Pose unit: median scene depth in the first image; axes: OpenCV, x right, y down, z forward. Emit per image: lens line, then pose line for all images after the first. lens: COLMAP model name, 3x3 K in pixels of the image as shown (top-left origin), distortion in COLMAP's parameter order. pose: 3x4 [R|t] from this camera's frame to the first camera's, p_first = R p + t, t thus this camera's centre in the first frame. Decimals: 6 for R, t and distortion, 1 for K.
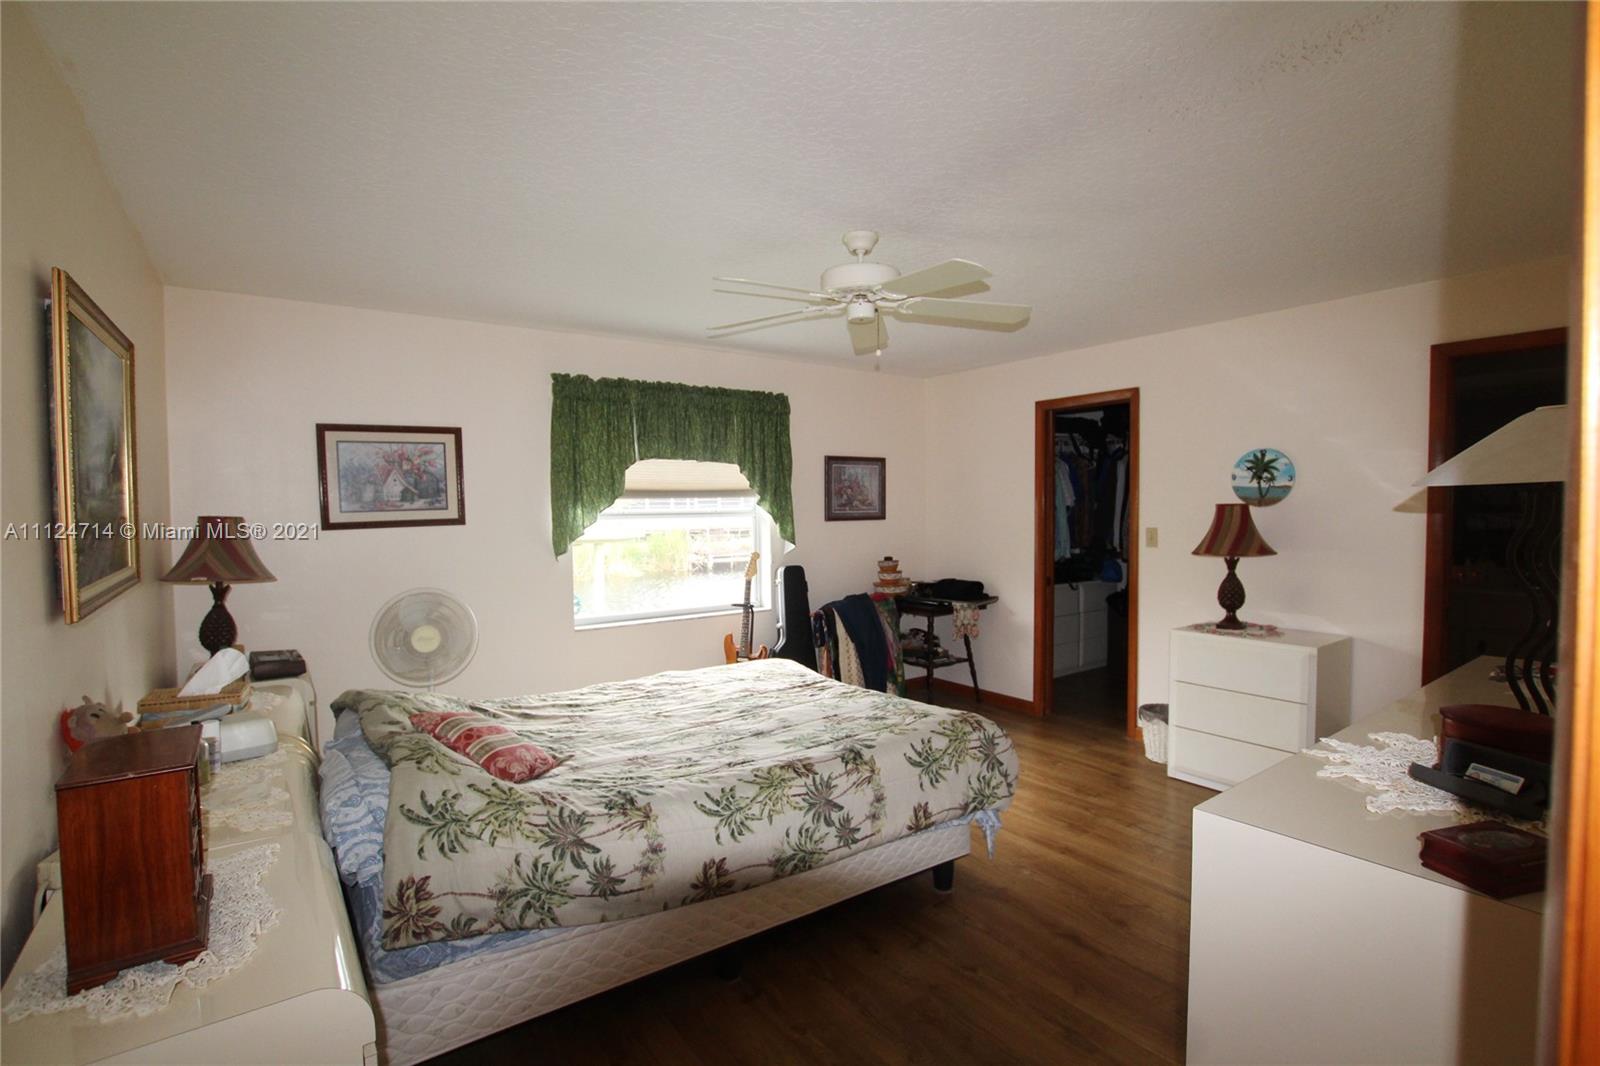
lens RADIAL K [[741.5, 0, 792.8], [0, 741.5, 535.2], [0, 0, 1]] dist [-0.034378, 0.005259]
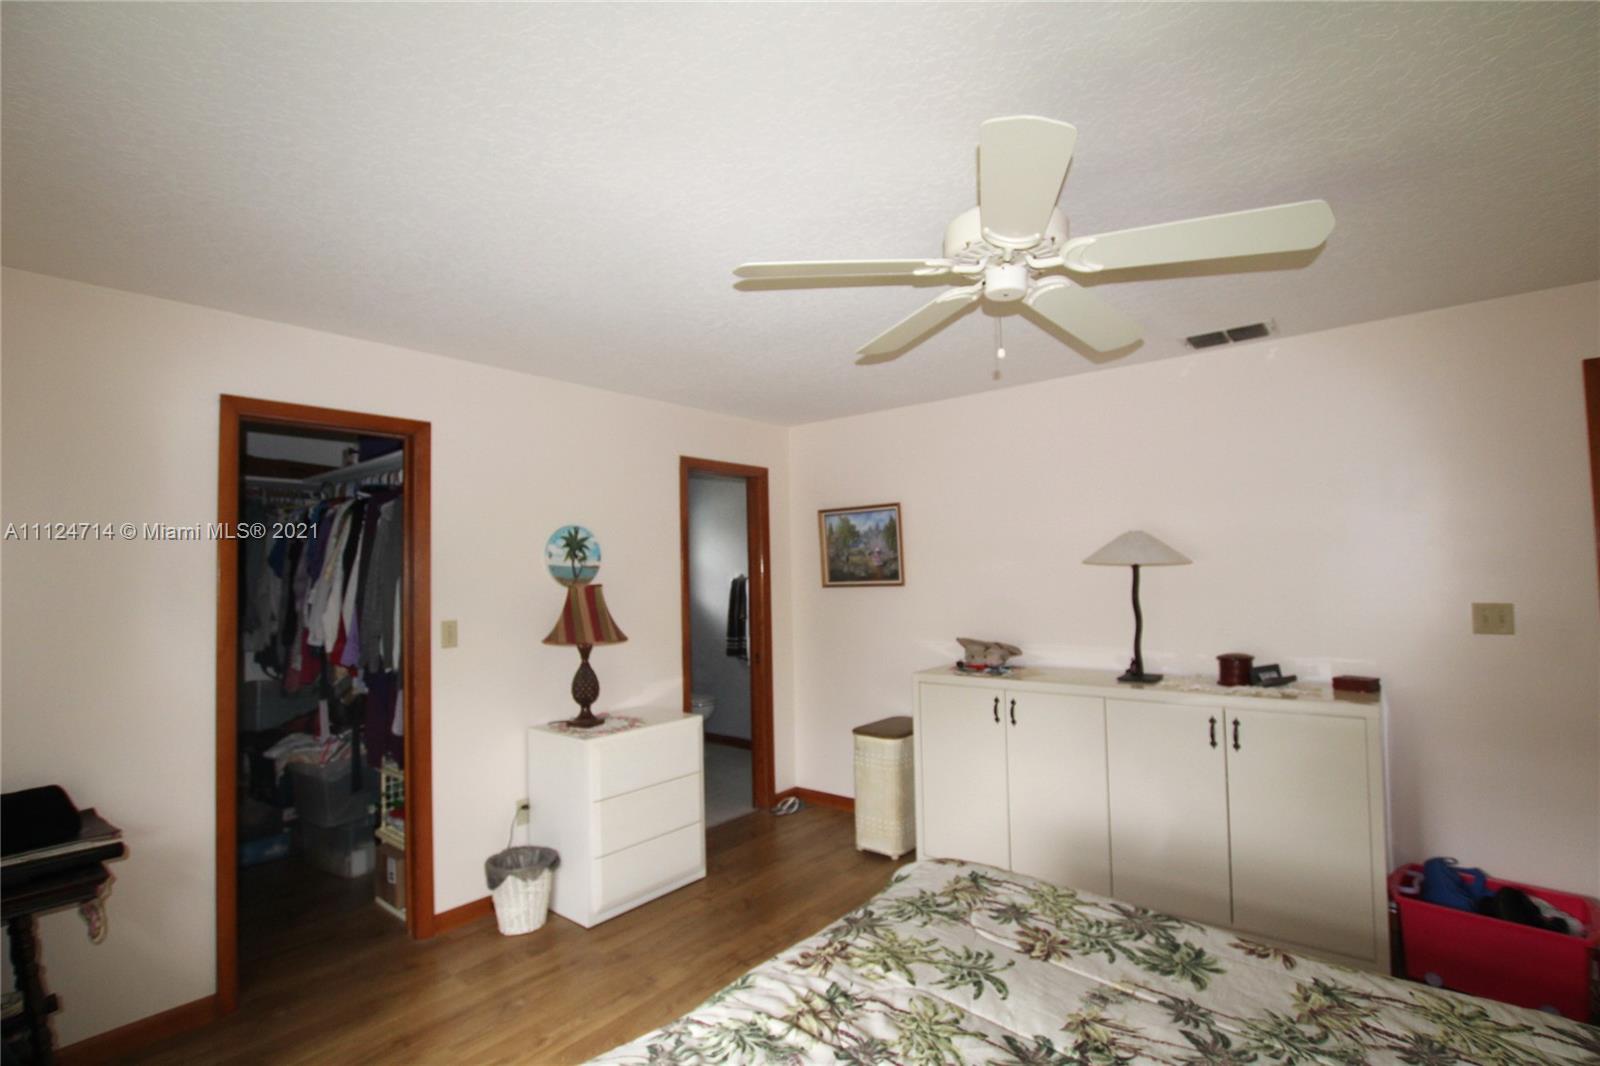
lens RADIAL K [[747.2, 0, 793.4], [0, 747.2, 534.9], [0, 0, 1]] dist [-0.036806, 0.007960]
pose [[-0.253944, 0.065540, 0.964996, -0.346003], [0.063001, 0.996704, -0.051115, -0.040576], [-0.965165, 0.047815, -0.257236, 0.982208]]
